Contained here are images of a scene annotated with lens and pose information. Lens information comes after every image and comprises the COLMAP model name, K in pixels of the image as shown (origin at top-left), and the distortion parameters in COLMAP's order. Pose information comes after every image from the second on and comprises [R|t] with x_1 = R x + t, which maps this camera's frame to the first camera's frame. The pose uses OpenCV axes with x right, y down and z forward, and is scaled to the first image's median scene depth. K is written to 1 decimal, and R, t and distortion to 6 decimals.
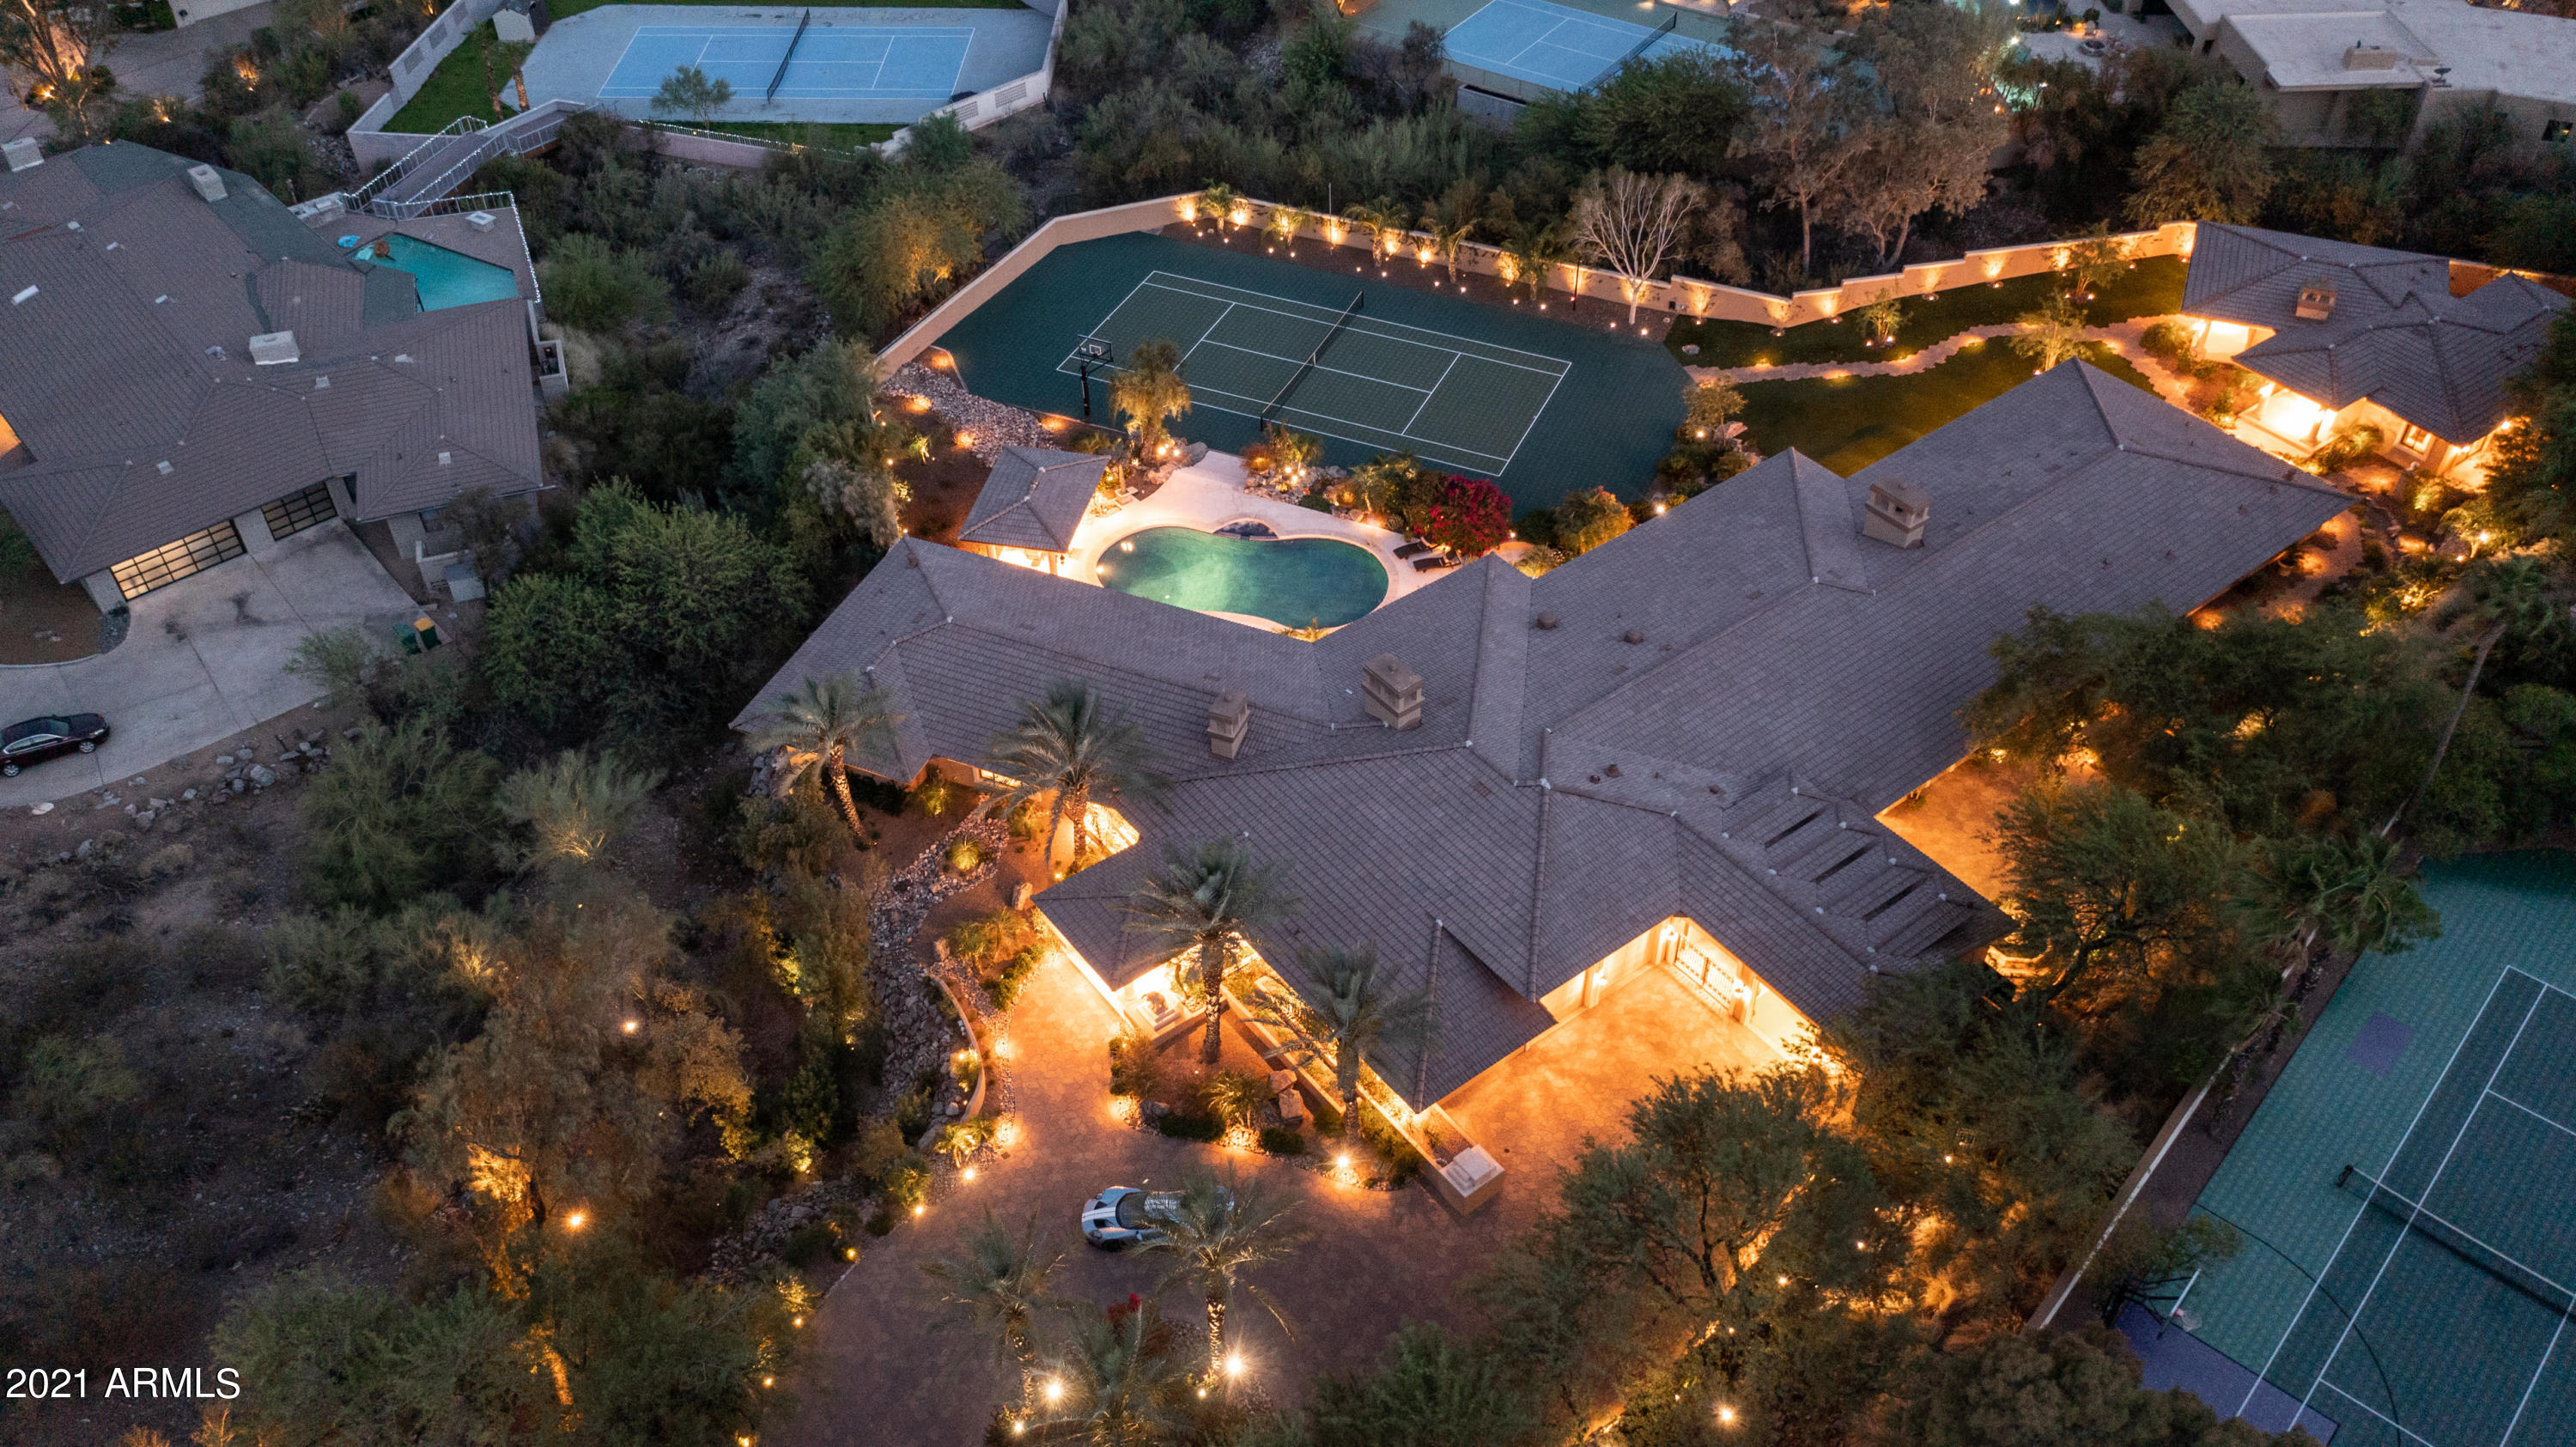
lens RADIAL K [[2007.5, 0, 1288.0], [0, 2007.5, 723.5], [0, 0, 1]] dist [-0.028119, 0.059473]
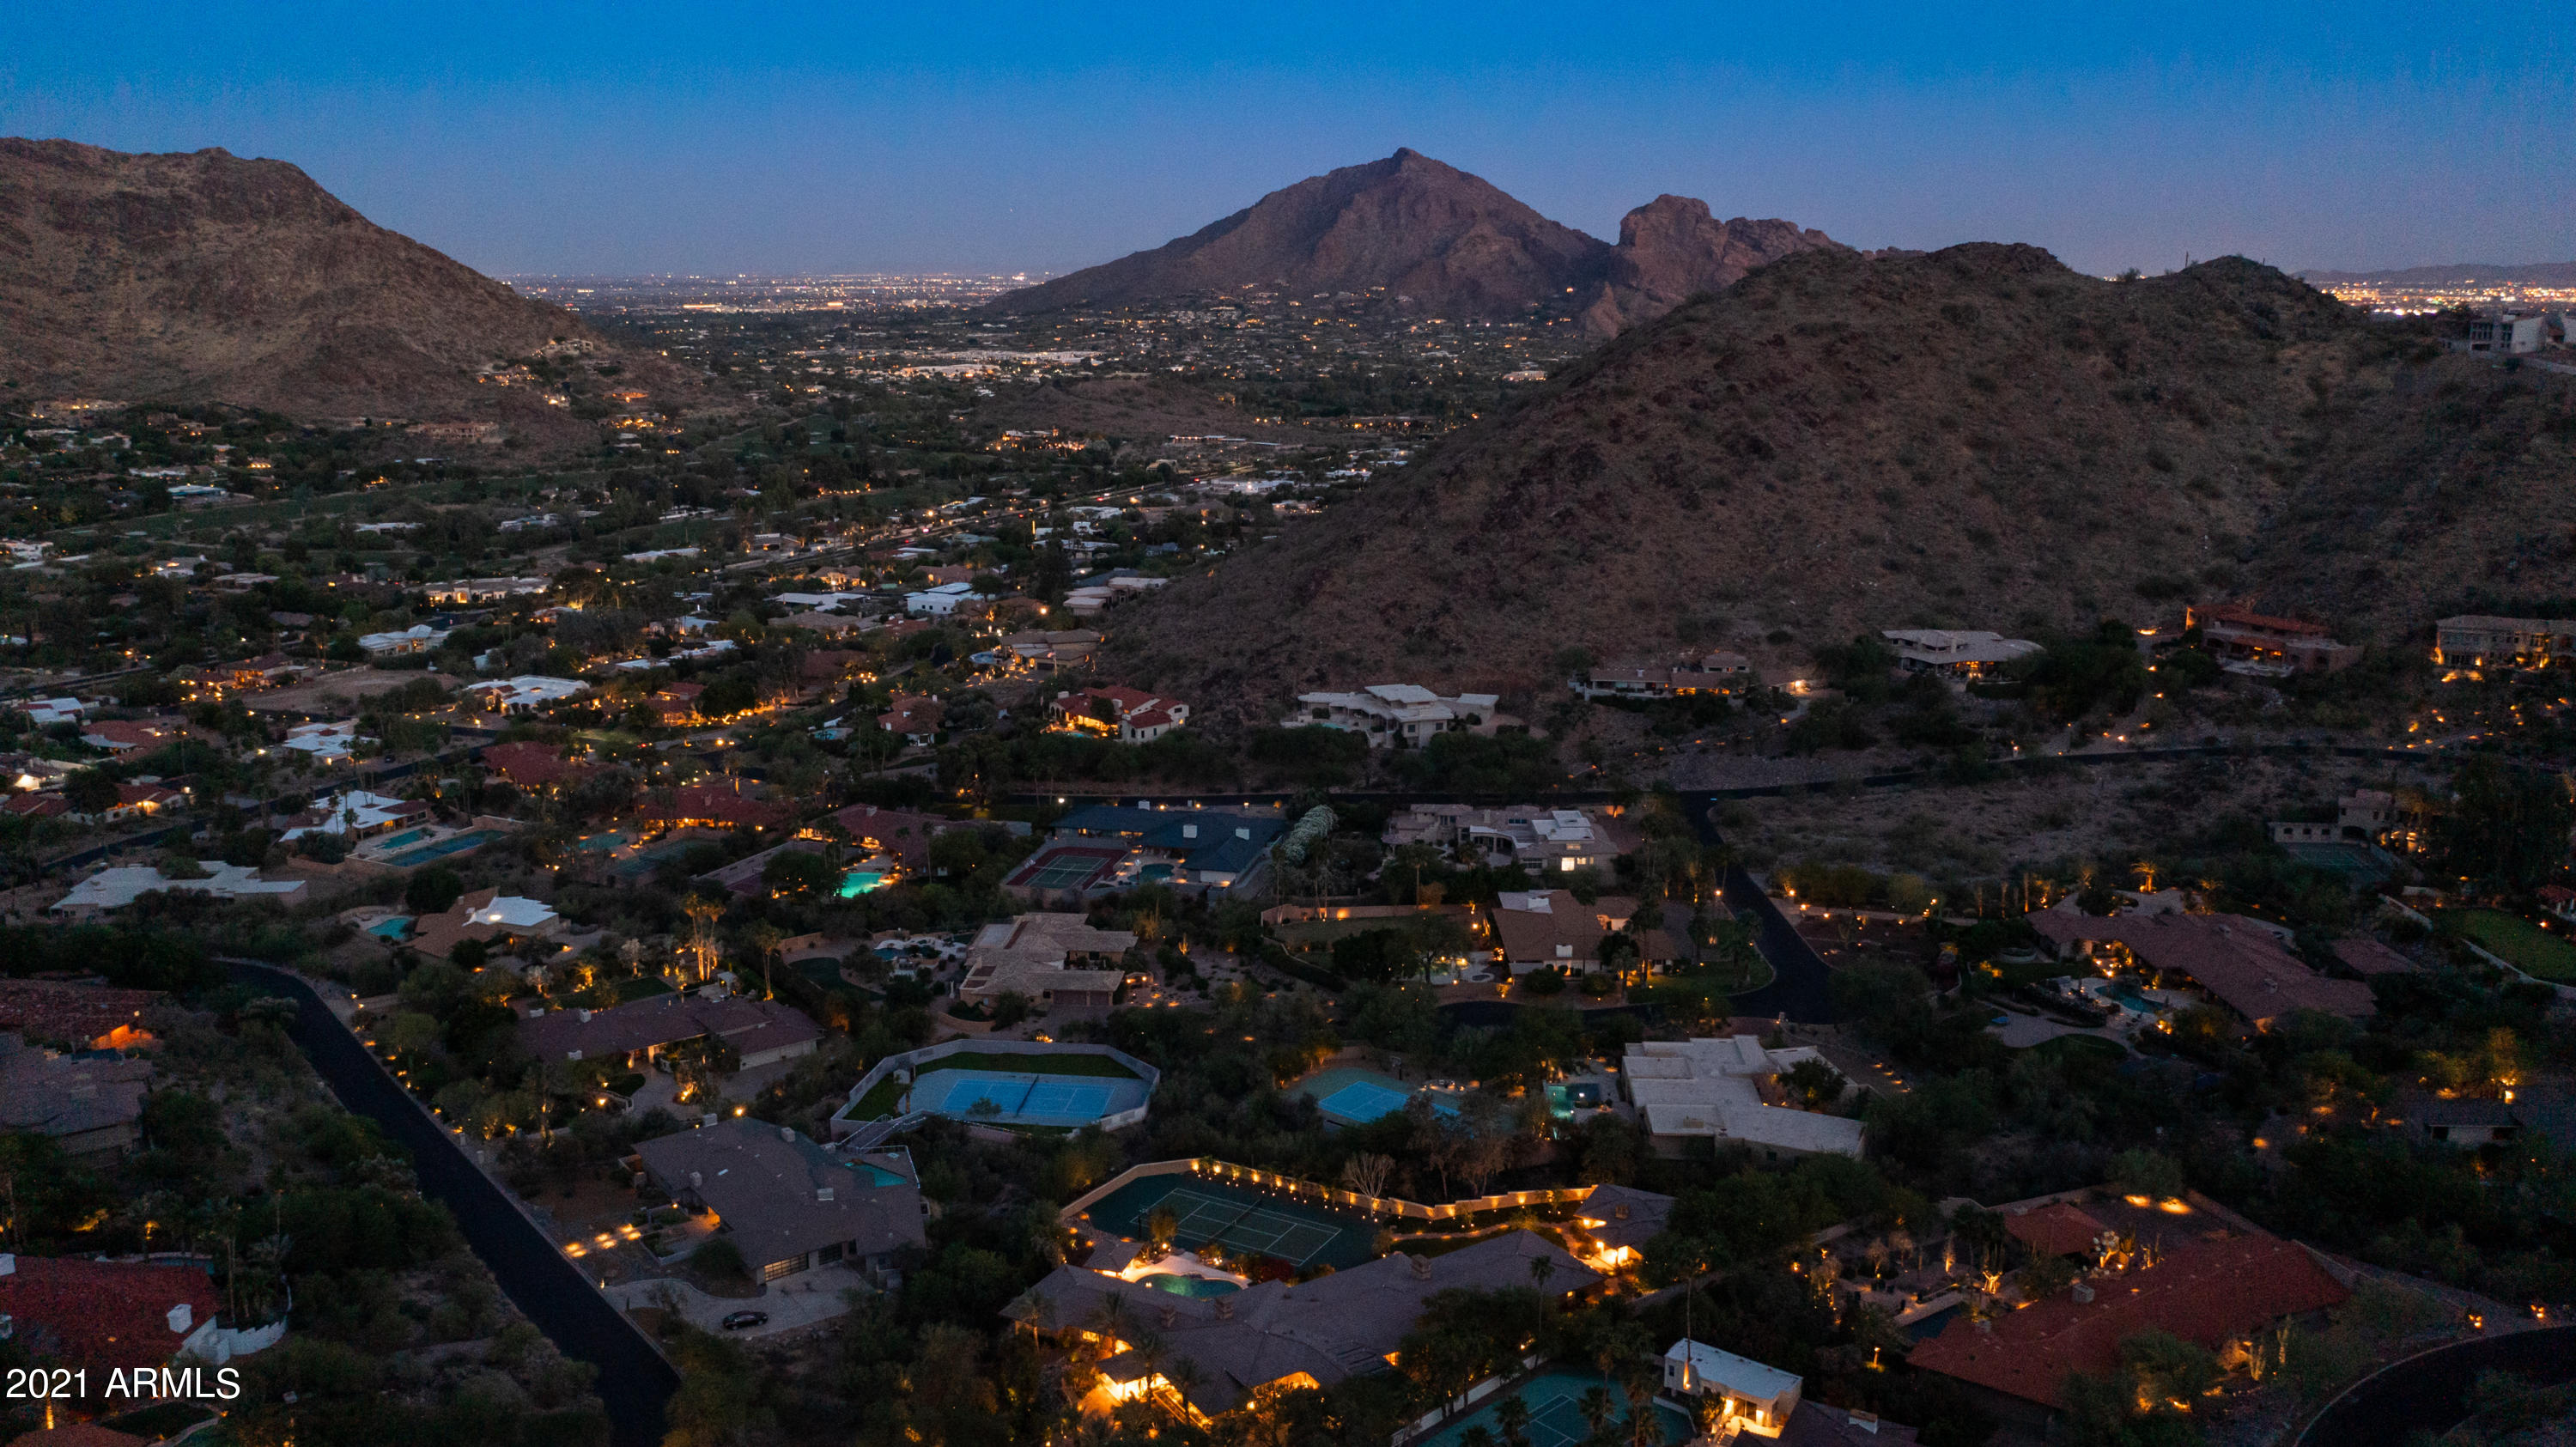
lens RADIAL K [[2007.5, 0, 1288.0], [0, 2007.5, 723.5], [0, 0, 1]] dist [-0.028119, 0.059473]
pose [[0.996424, 0.027702, -0.079824, 0.247478], [-0.063678, 0.867161, -0.493940, 0.477416], [0.055537, 0.497257, 0.865824, -1.365741]]
